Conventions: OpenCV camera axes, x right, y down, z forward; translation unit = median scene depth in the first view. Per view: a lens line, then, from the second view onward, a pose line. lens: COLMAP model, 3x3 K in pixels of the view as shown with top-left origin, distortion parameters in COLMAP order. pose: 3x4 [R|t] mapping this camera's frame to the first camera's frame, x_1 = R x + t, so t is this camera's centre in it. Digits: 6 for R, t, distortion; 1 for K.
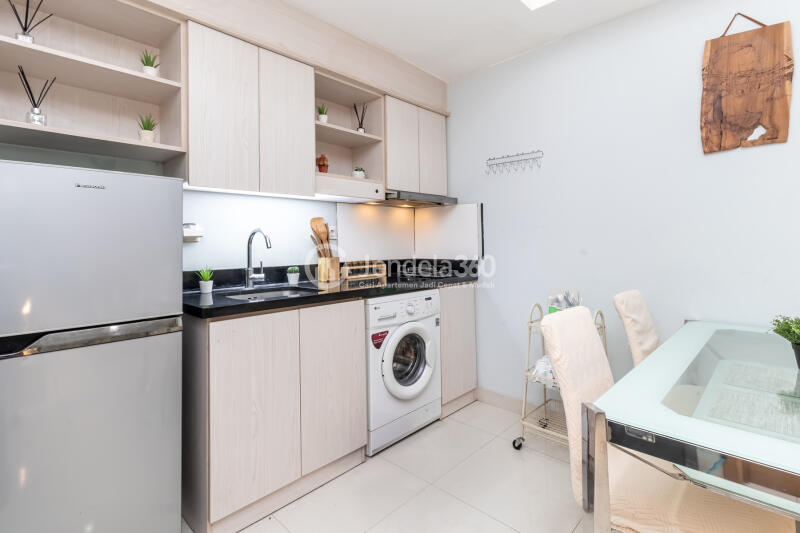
lens RADIAL K [[381.5, 0, 406.4], [0, 381.5, 230.4], [0, 0, 1]] dist [-0.008738, -0.000412]
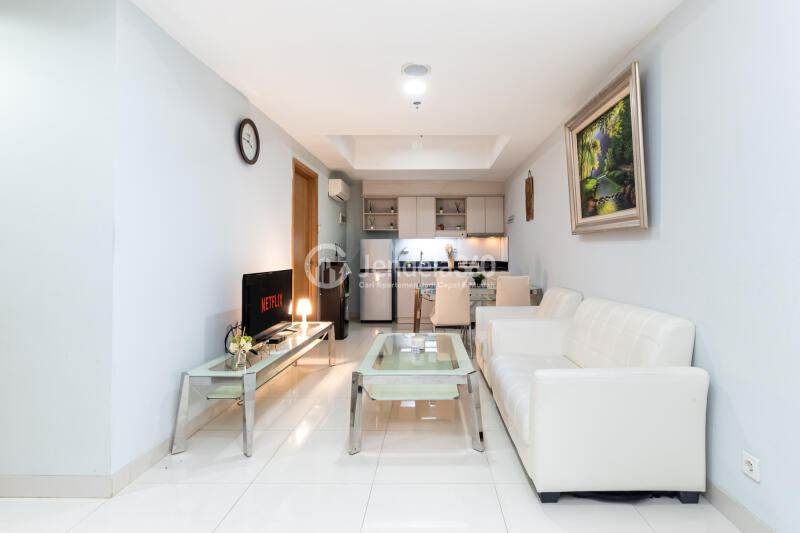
lens RADIAL K [[406.8, 0, 432.7], [0, 406.8, 249.2], [0, 0, 1]] dist [0.000294, 0.000685]
pose [[0.687683, -0.002685, -0.726006, 2.194617], [0.023264, 0.999561, 0.018339, -0.066633], [0.725638, -0.029501, 0.687444, -1.326289]]
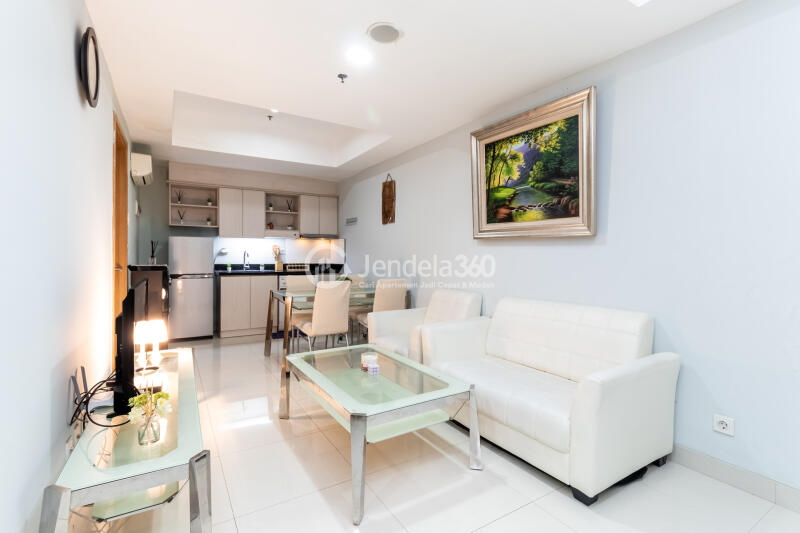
lens RADIAL K [[381.5, 0, 400.2], [0, 381.5, 259.0], [0, 0, 1]] dist [-0.008738, -0.000412]
pose [[0.967283, 0.015026, -0.253256, 1.436415], [-0.004266, 0.999067, 0.042984, -0.065787], [0.253665, -0.040497, 0.966444, -1.453941]]
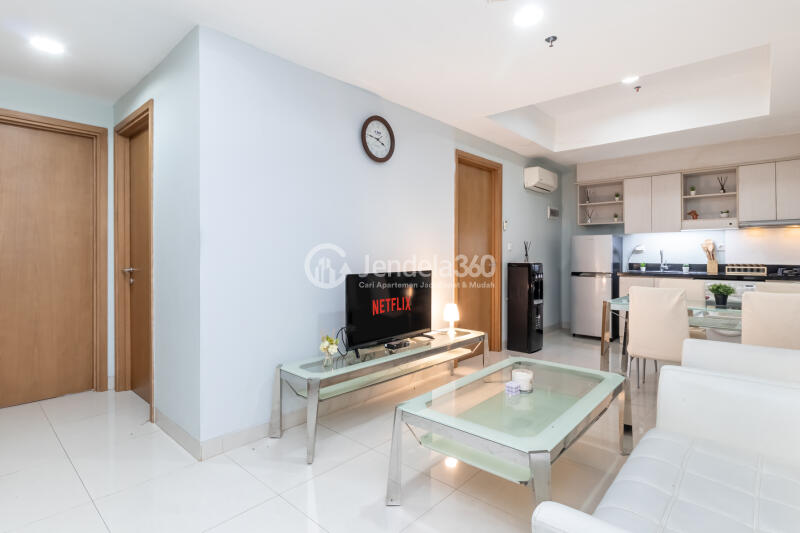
lens RADIAL K [[406.8, 0, 408.6], [0, 406.8, 255.6], [0, 0, 1]] dist [0.000294, 0.000685]
pose [[0.028916, 0.010965, -0.999522, 2.109354], [0.037562, 0.999222, 0.012049, -0.041659], [0.998876, -0.037893, 0.028482, -0.664567]]
